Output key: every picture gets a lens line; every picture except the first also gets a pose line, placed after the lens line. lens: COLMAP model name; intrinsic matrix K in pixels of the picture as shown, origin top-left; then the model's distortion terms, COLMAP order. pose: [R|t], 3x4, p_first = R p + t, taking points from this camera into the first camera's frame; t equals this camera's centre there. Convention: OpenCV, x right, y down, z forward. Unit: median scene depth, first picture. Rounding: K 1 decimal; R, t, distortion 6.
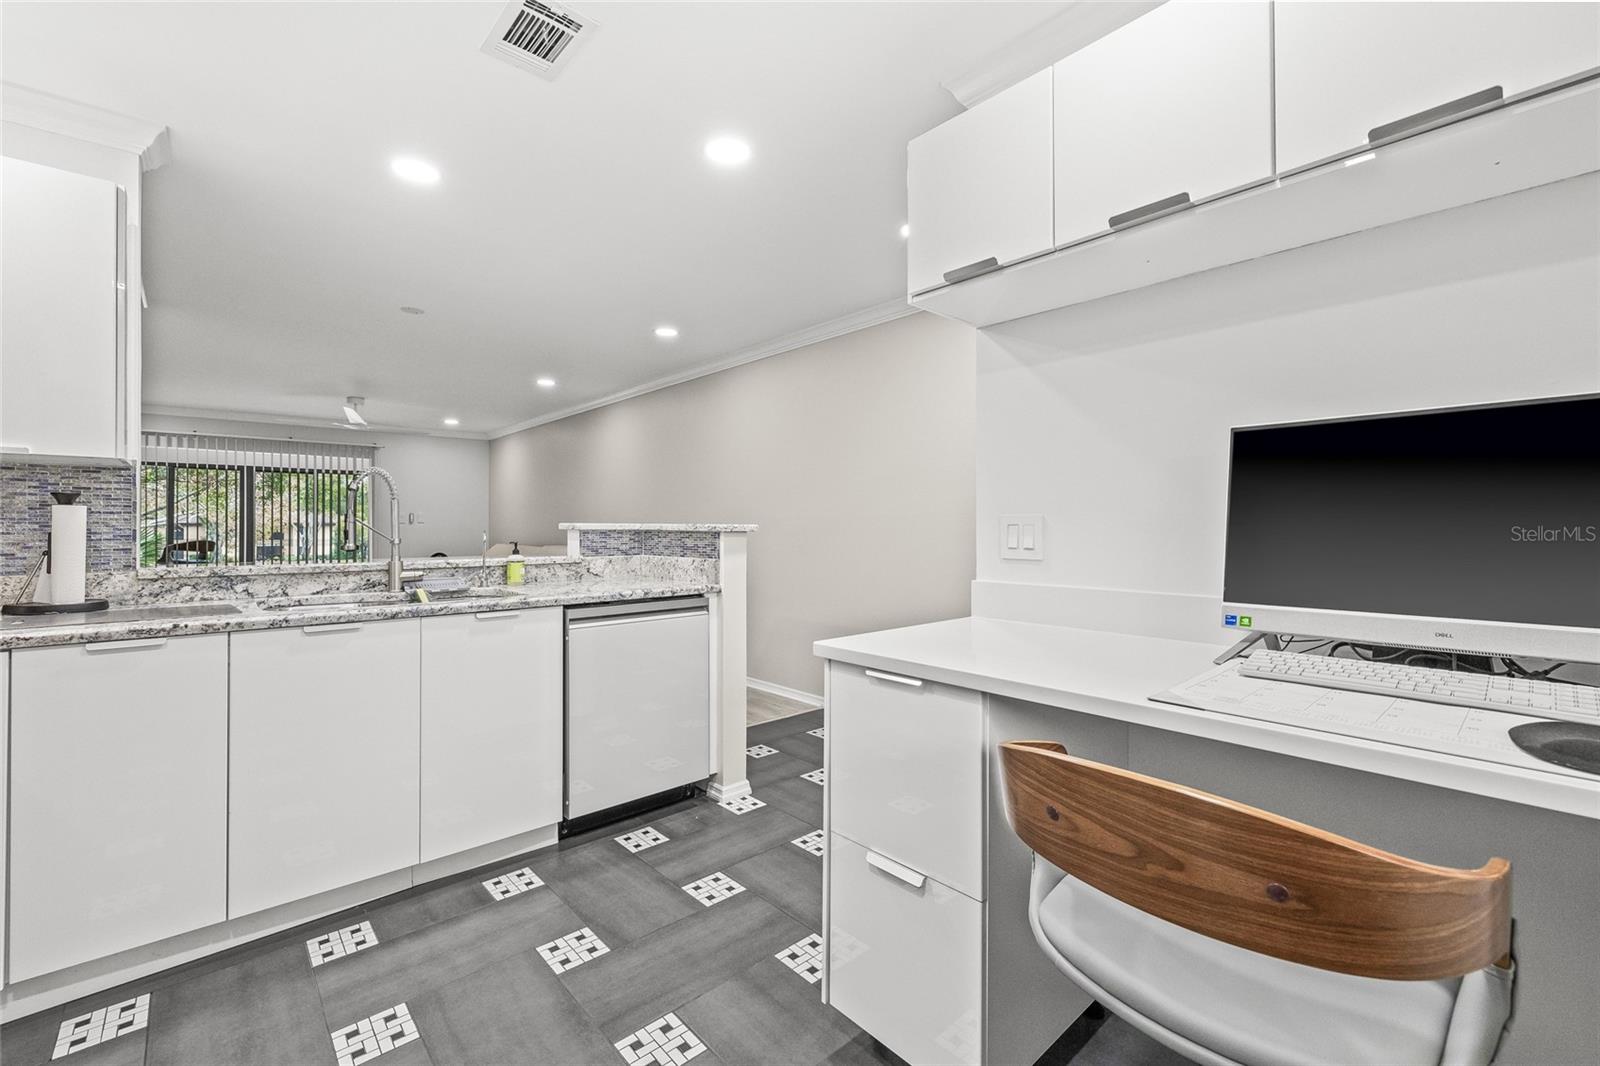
lens RADIAL K [[681.1, 0, 801.0], [0, 681.1, 530.4], [0, 0, 1]] dist [-0.000131, 0.000111]
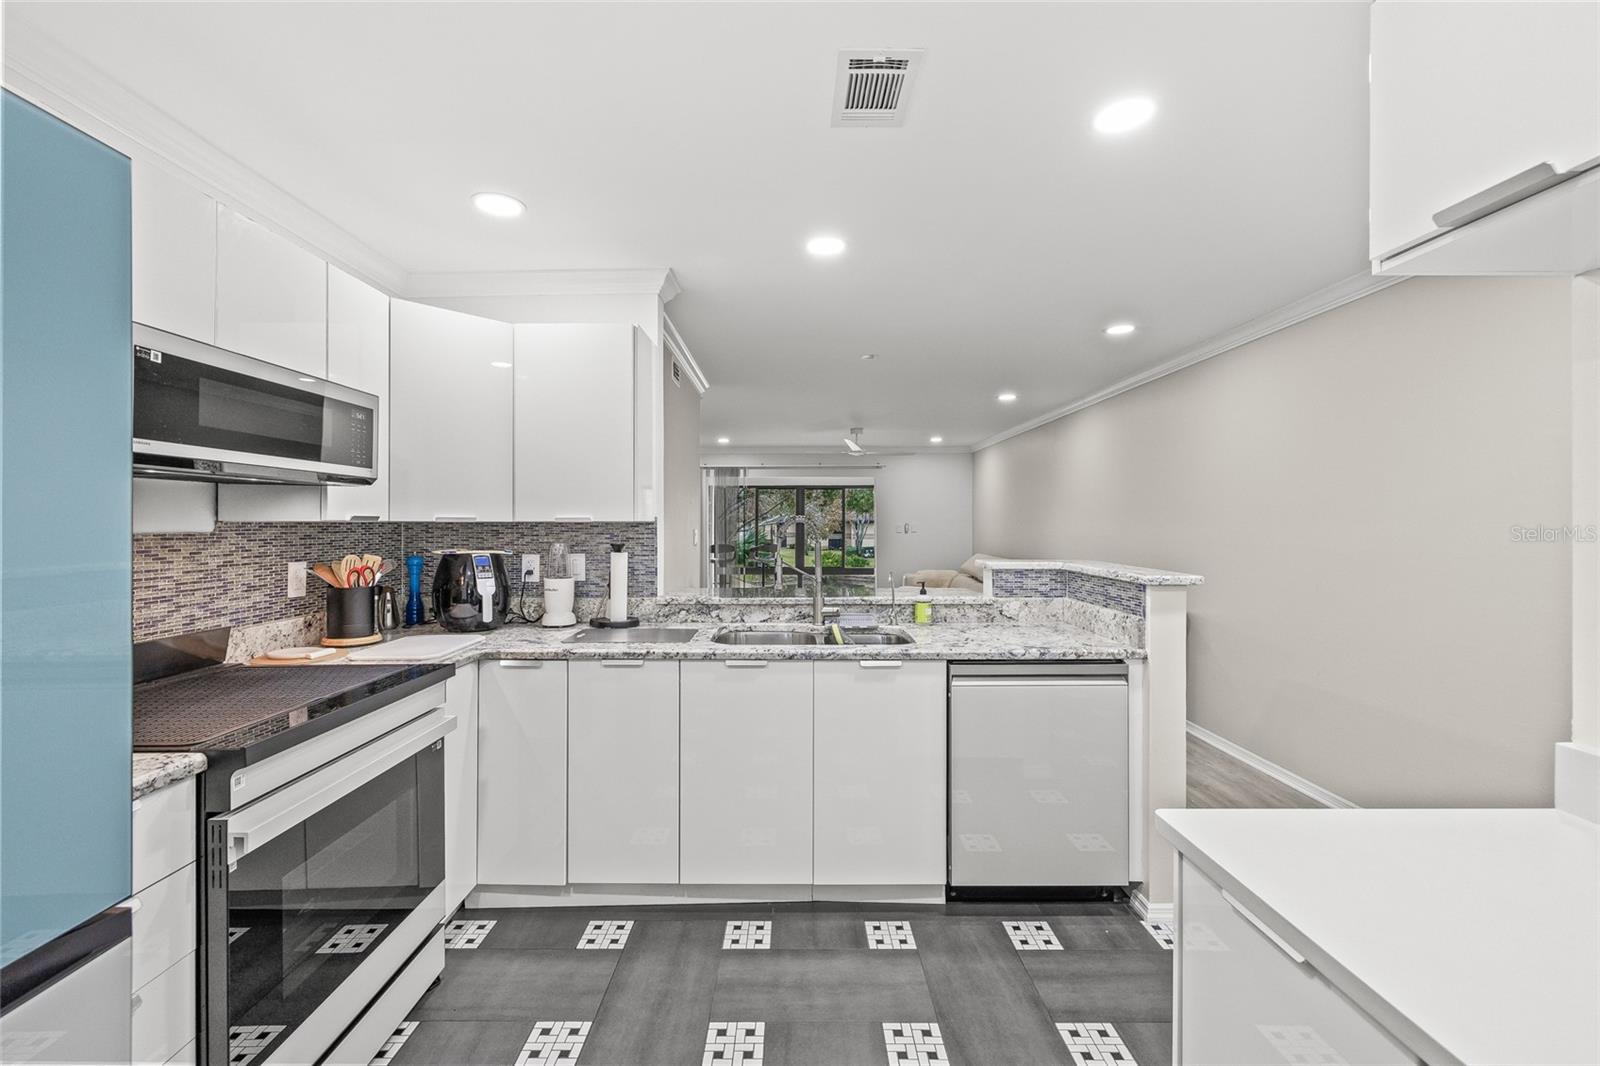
lens RADIAL K [[681.1, 0, 788.2], [0, 681.1, 526.4], [0, 0, 1]] dist [-0.000131, 0.000111]
pose [[0.737894, 0.003615, -0.674907, 0.145460], [-0.001659, 0.999992, 0.003542, -0.088514], [0.674914, -0.001494, 0.737895, 0.163991]]
